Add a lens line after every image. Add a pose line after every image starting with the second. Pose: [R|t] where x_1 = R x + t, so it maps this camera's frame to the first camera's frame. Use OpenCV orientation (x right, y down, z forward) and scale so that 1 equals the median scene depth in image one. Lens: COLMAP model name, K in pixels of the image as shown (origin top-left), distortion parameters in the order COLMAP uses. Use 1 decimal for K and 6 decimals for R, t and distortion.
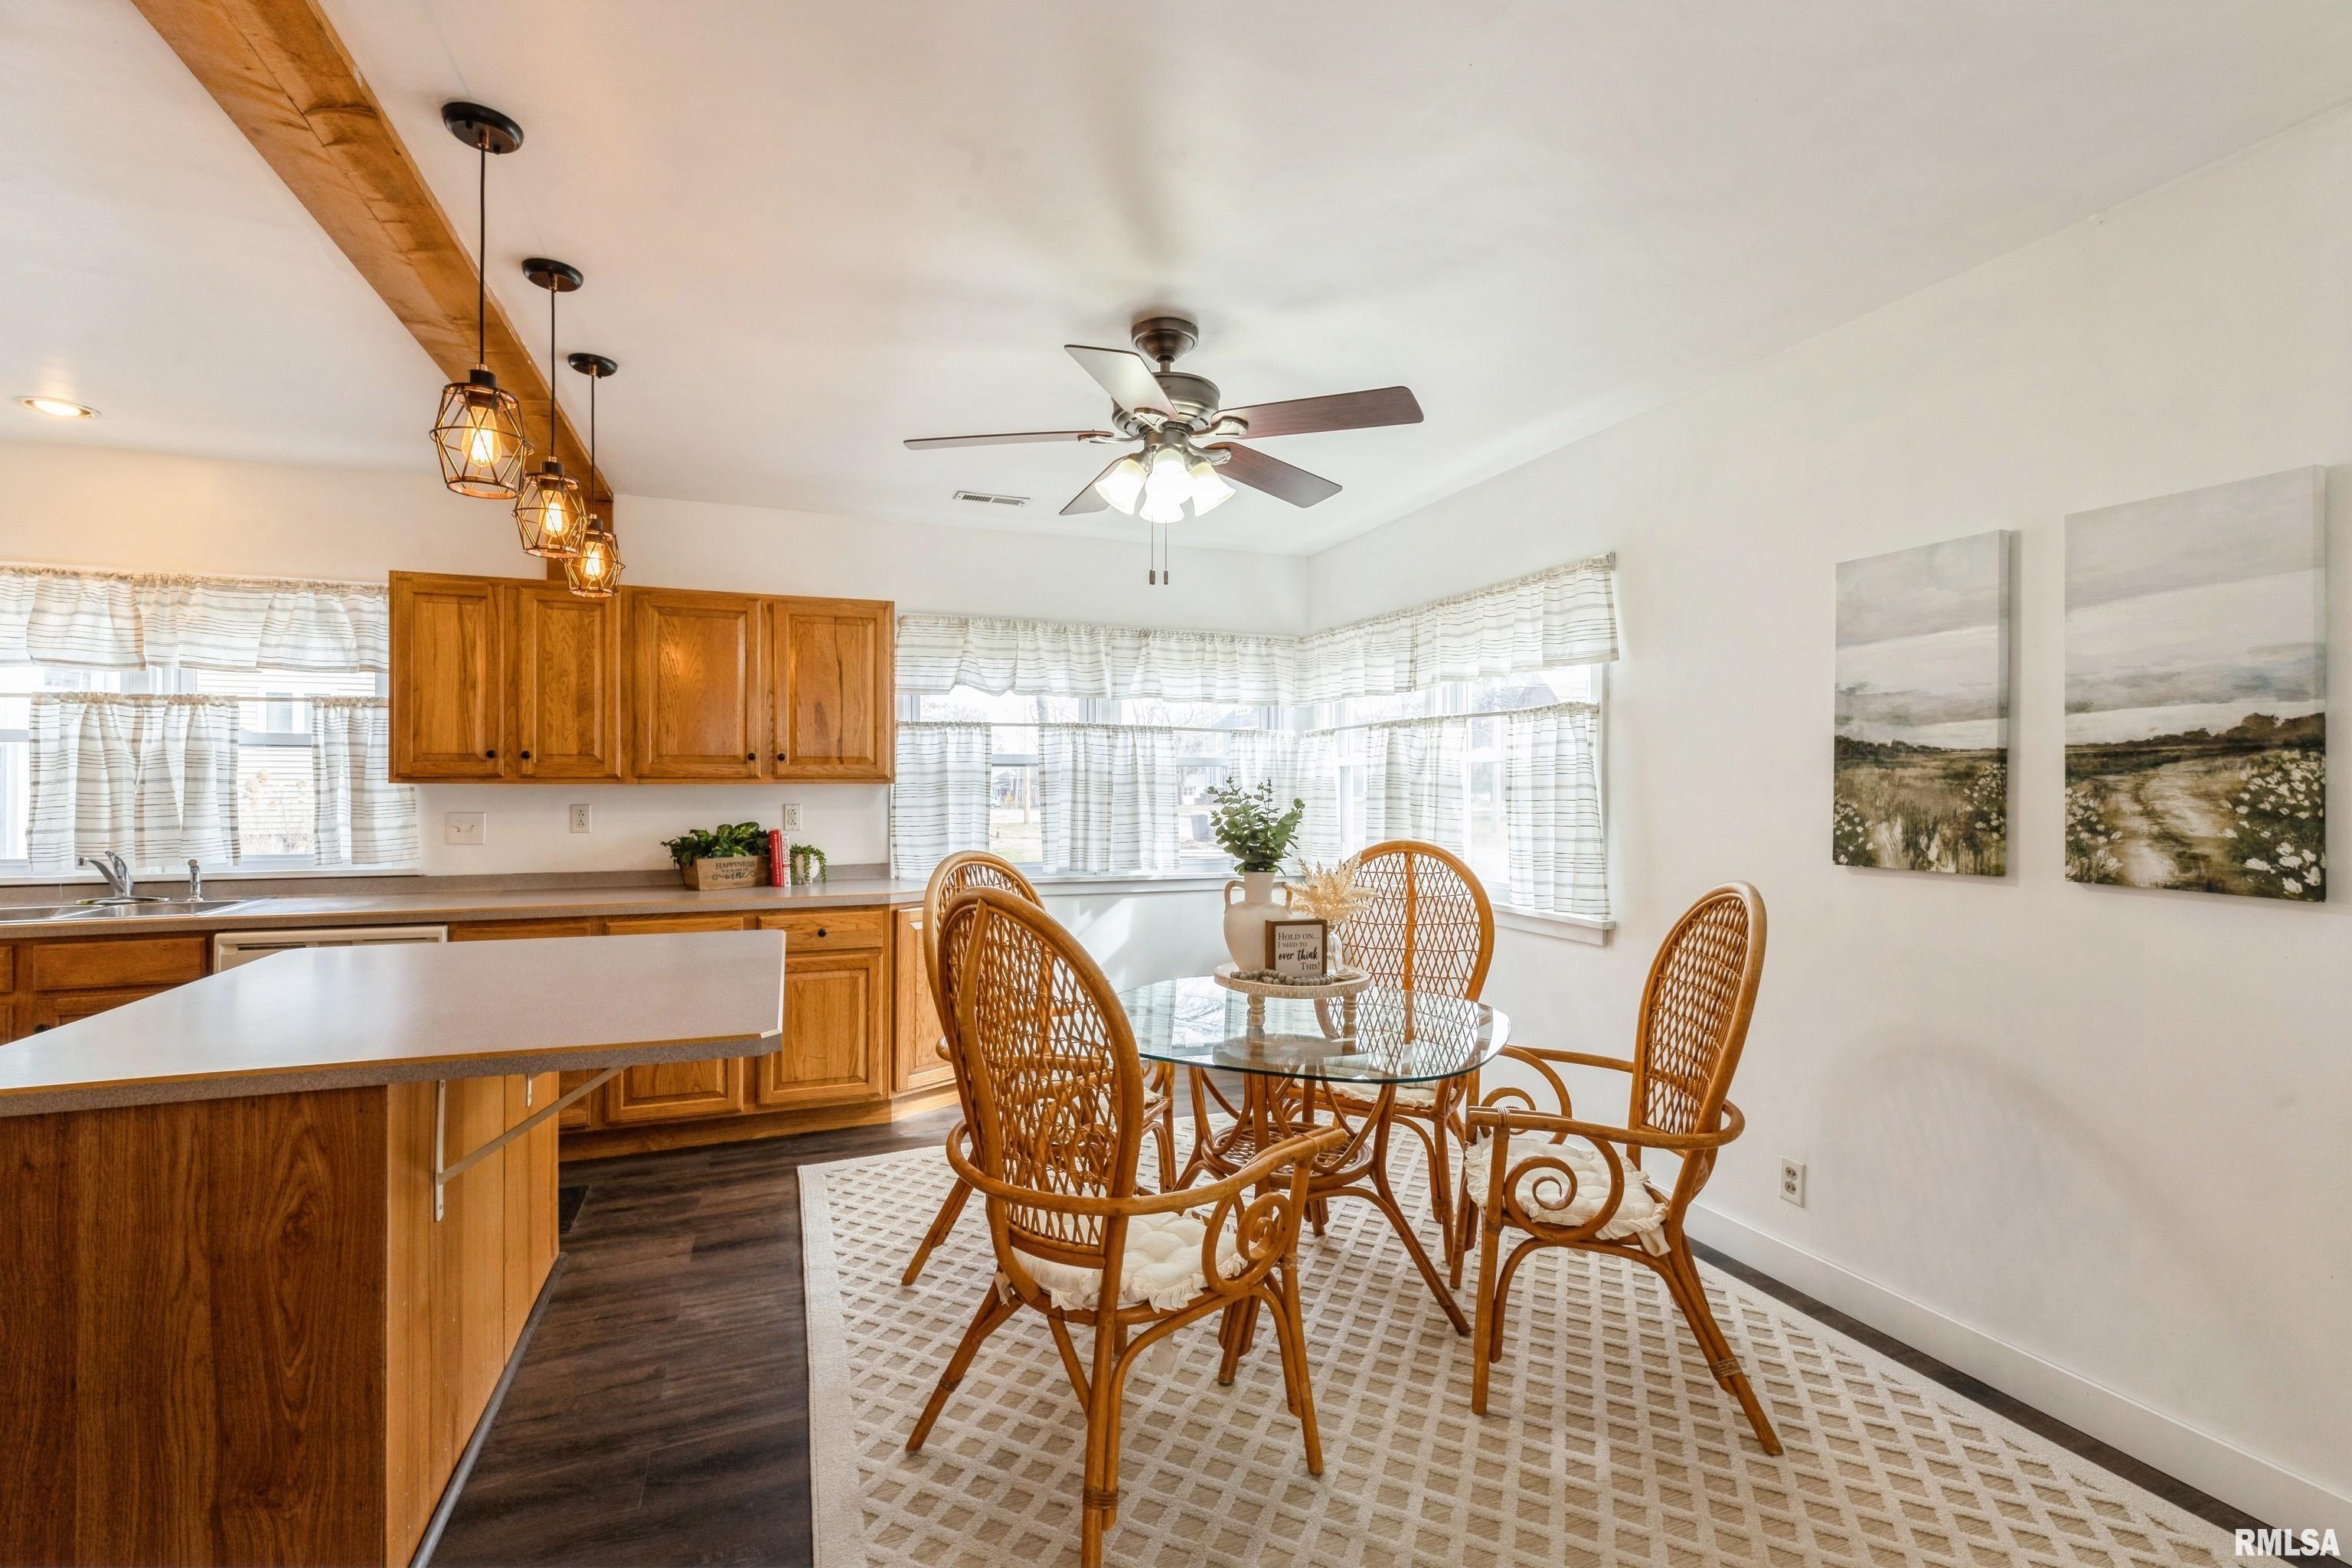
lens RADIAL K [[1058.3, 0, 1172.5], [0, 1058.3, 782.0], [0, 0, 1]] dist [0.011529, -0.000325]
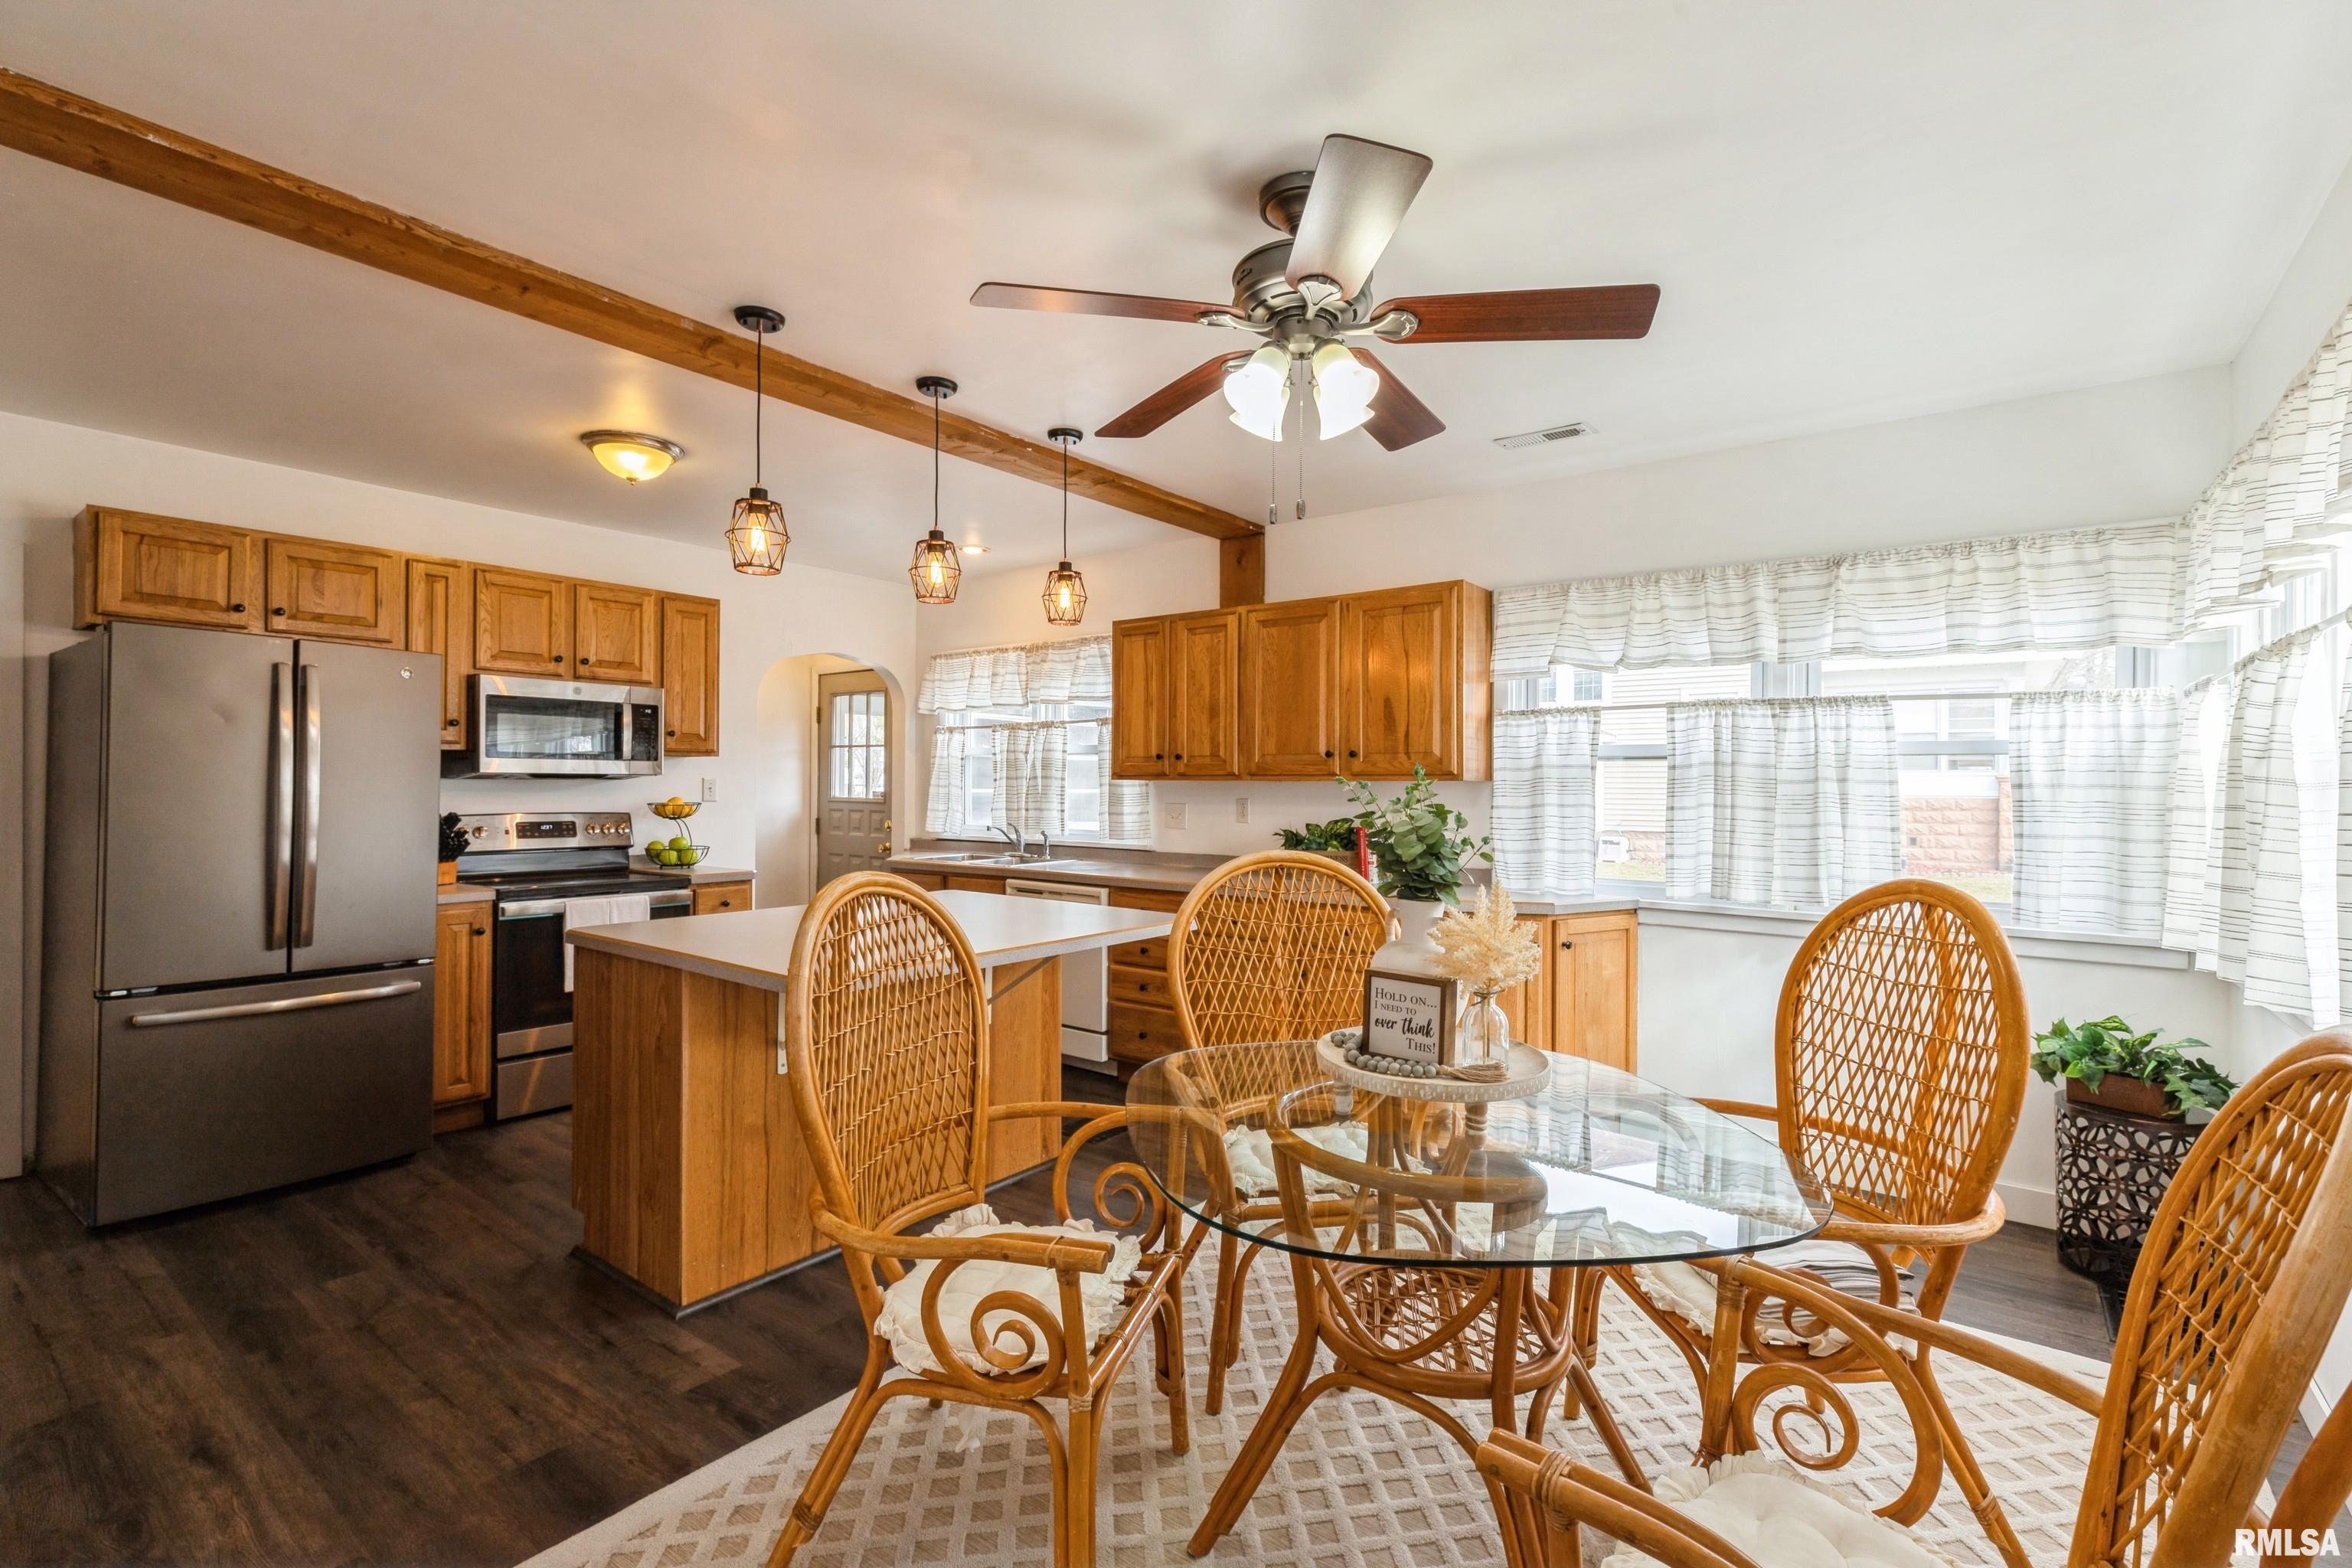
lens RADIAL K [[1058.3, 0, 1175.2], [0, 1058.3, 782.0], [0, 0, 1]] dist [0.011529, -0.000325]
pose [[0.528773, -0.000008, -0.848763, 0.355778], [-0.003361, 0.999992, -0.002103, 0.005072], [0.848757, 0.003965, 0.528769, 0.295849]]
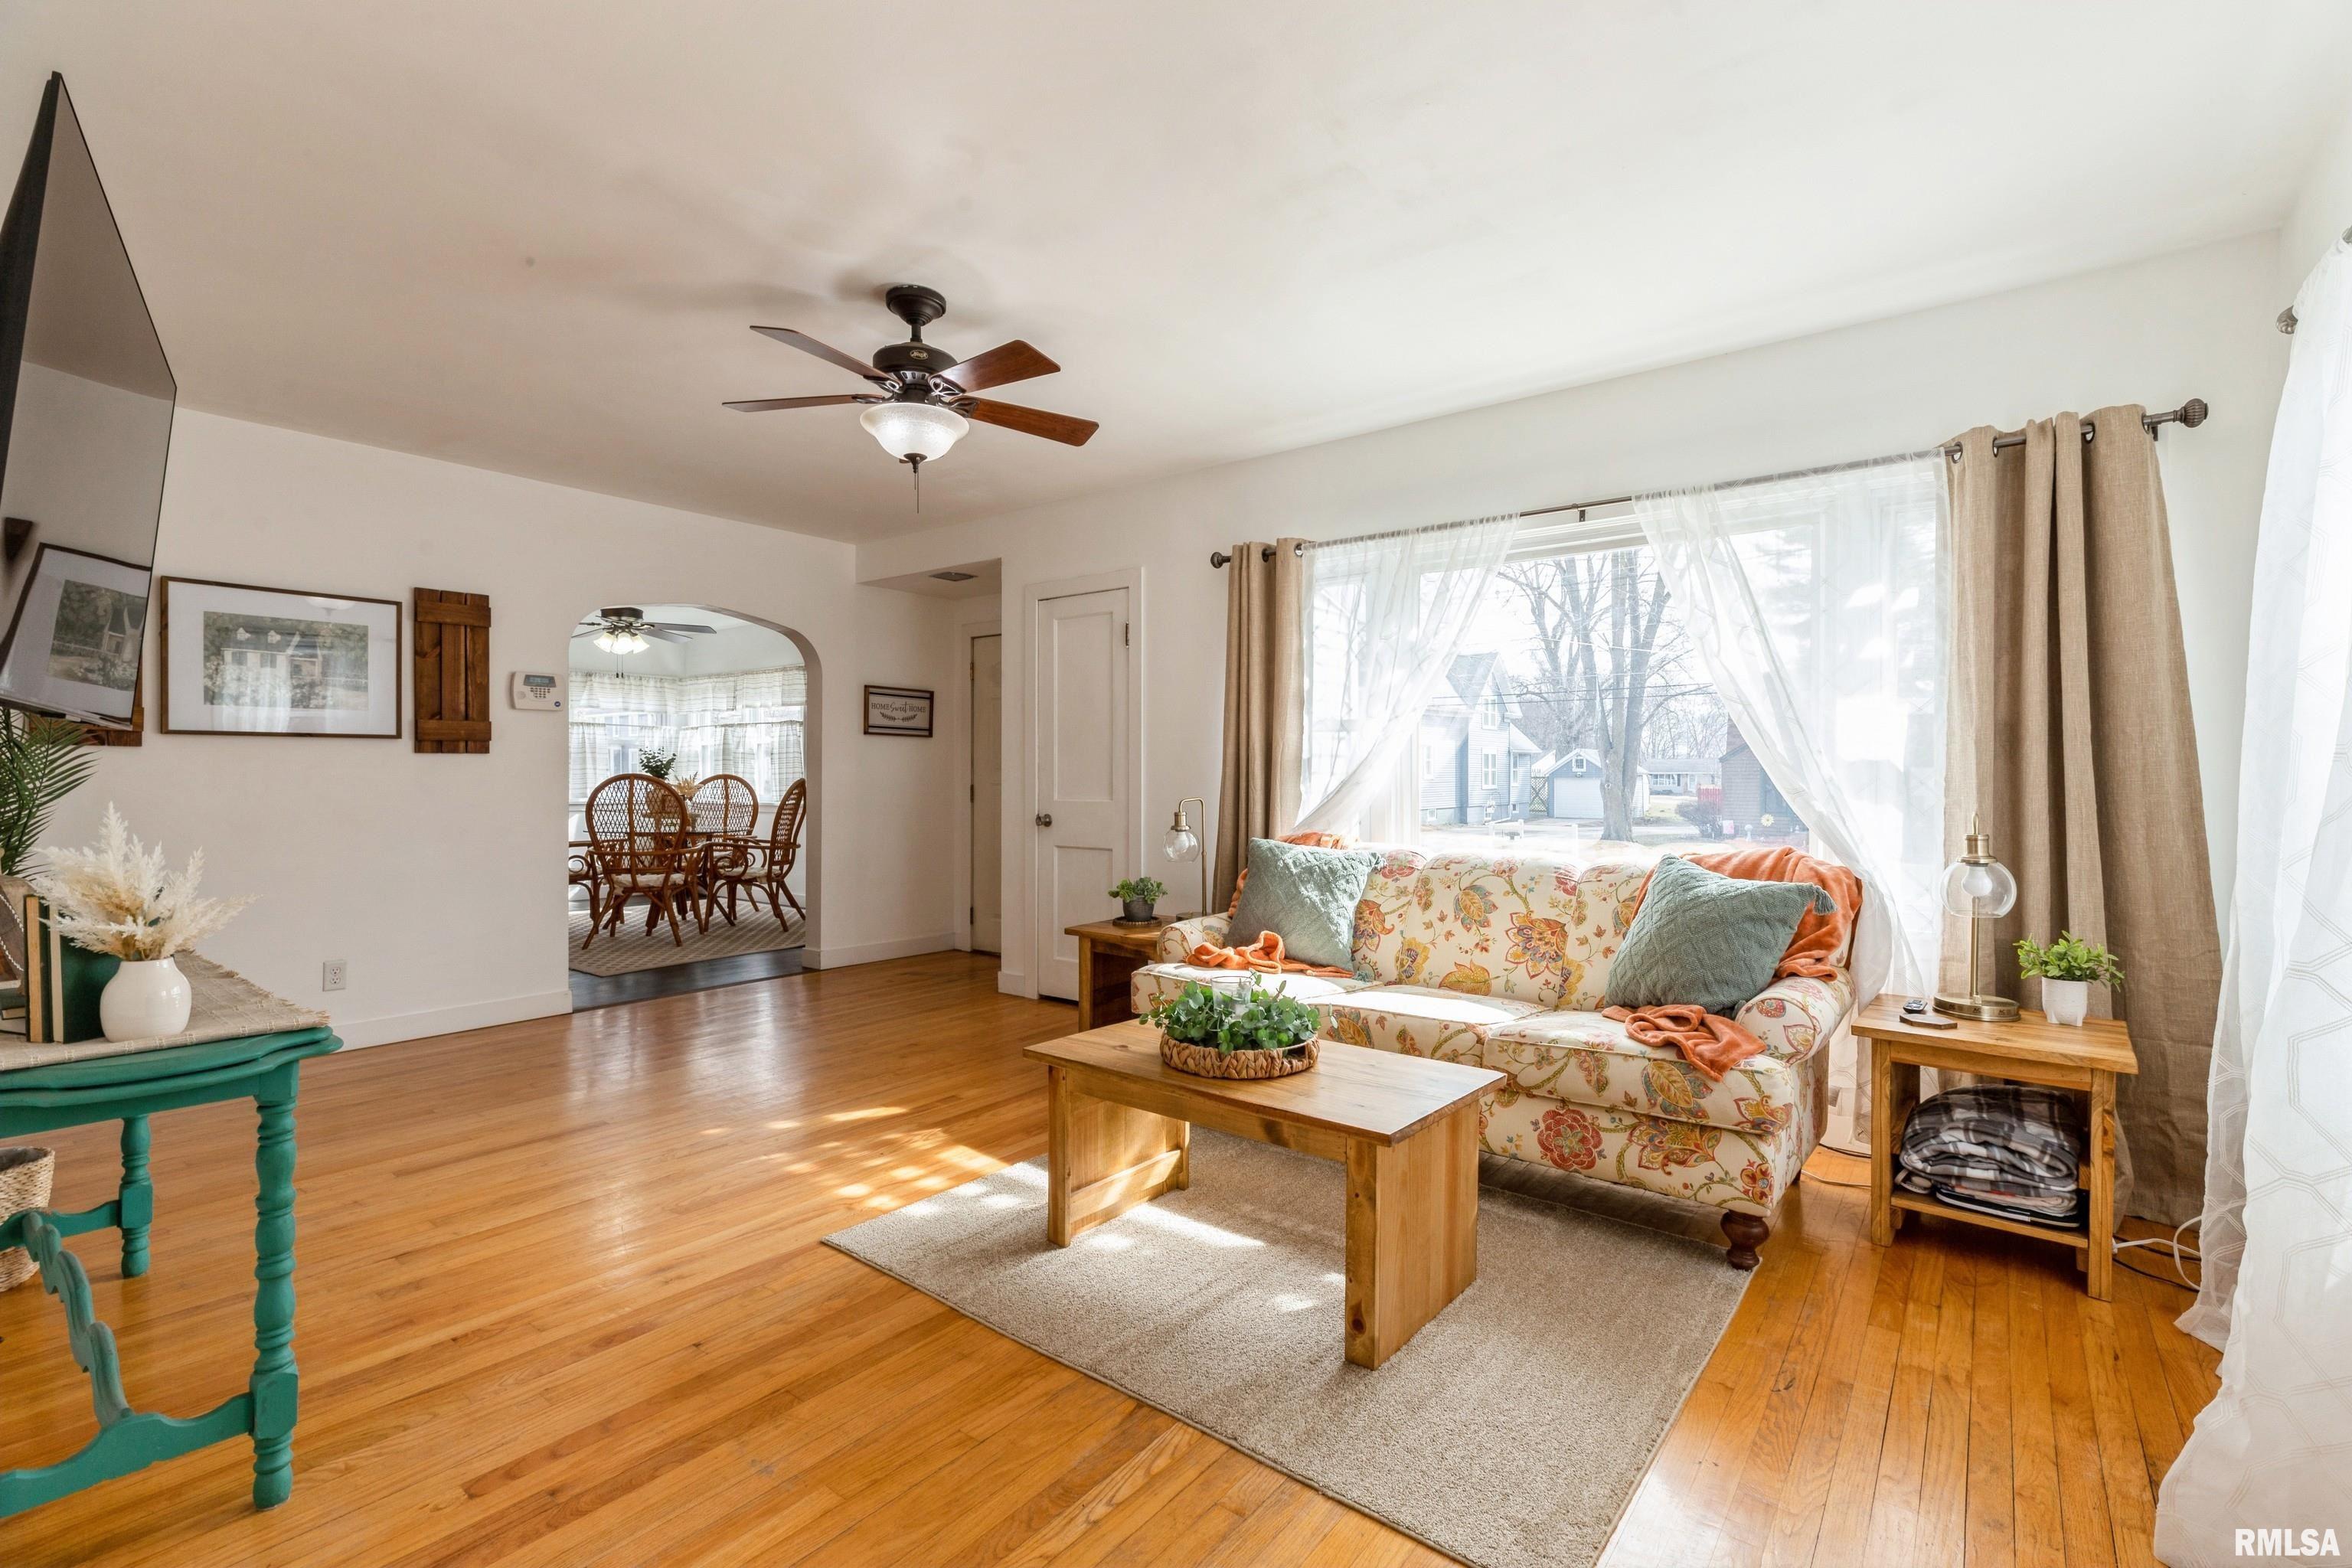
lens RADIAL K [[1058.3, 0, 1177.5], [0, 1058.3, 777.1], [0, 0, 1]] dist [0.011529, -0.000325]
pose [[0.856097, -0.005931, 0.516782, -0.117668], [0.001931, 0.999964, 0.008278, 0.033424], [-0.516812, -0.006089, 0.856077, -1.281329]]
